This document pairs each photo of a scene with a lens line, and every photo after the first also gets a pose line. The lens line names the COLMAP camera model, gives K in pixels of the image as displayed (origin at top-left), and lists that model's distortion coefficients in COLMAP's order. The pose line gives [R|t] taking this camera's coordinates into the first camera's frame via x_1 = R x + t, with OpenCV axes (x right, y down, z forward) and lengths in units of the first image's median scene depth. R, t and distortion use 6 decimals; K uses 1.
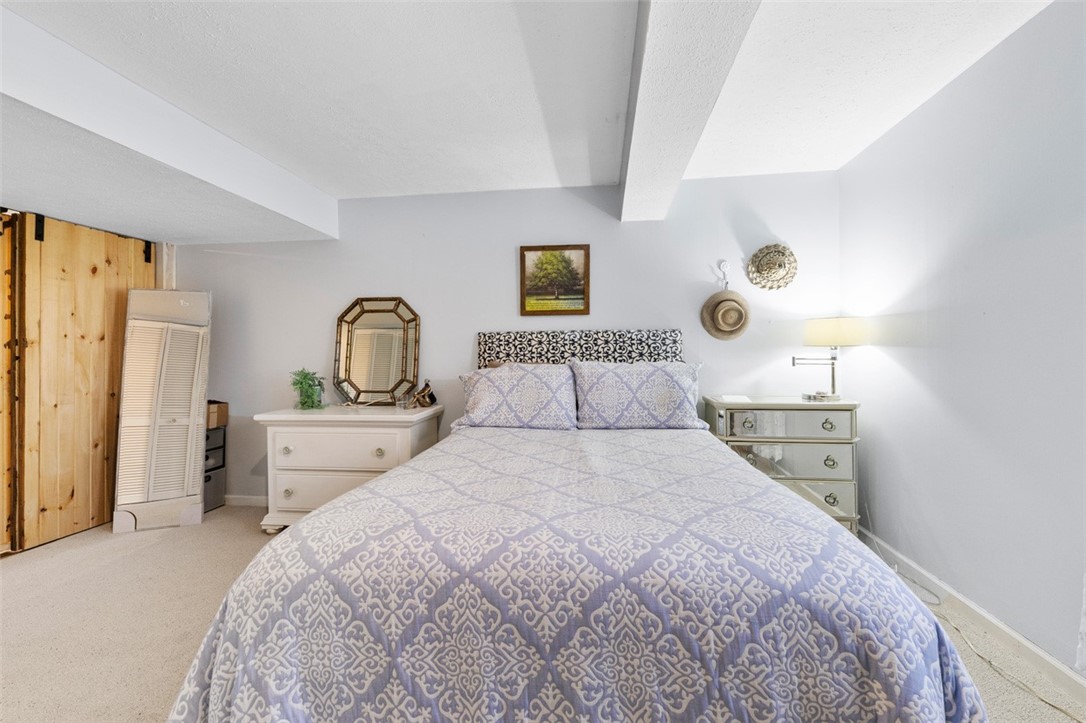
lens RADIAL K [[428.7, 0, 542.6], [0, 428.7, 359.1], [0, 0, 1]] dist [0.007406, -0.003727]
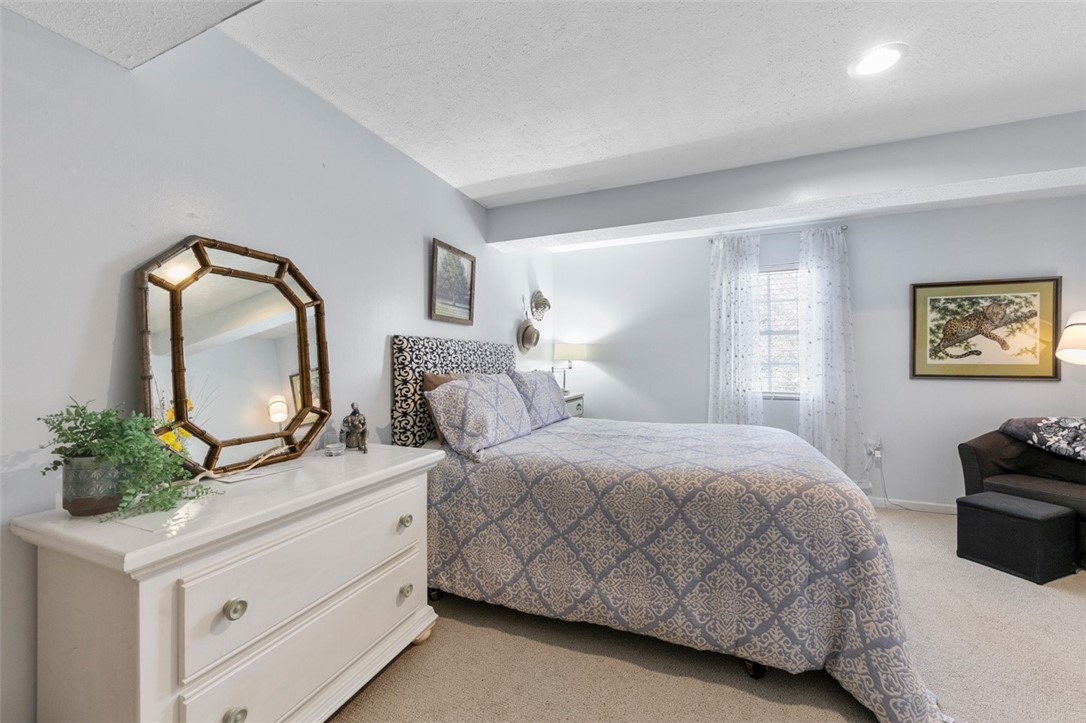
lens RADIAL K [[428.7, 0, 539.3], [0, 428.7, 363.7], [0, 0, 1]] dist [0.007406, -0.003727]
pose [[0.256337, 0.005699, 0.966571, -0.808936], [0.003753, 0.999969, -0.006891, -0.005737], [-0.966580, 0.005394, 0.256308, 0.571104]]
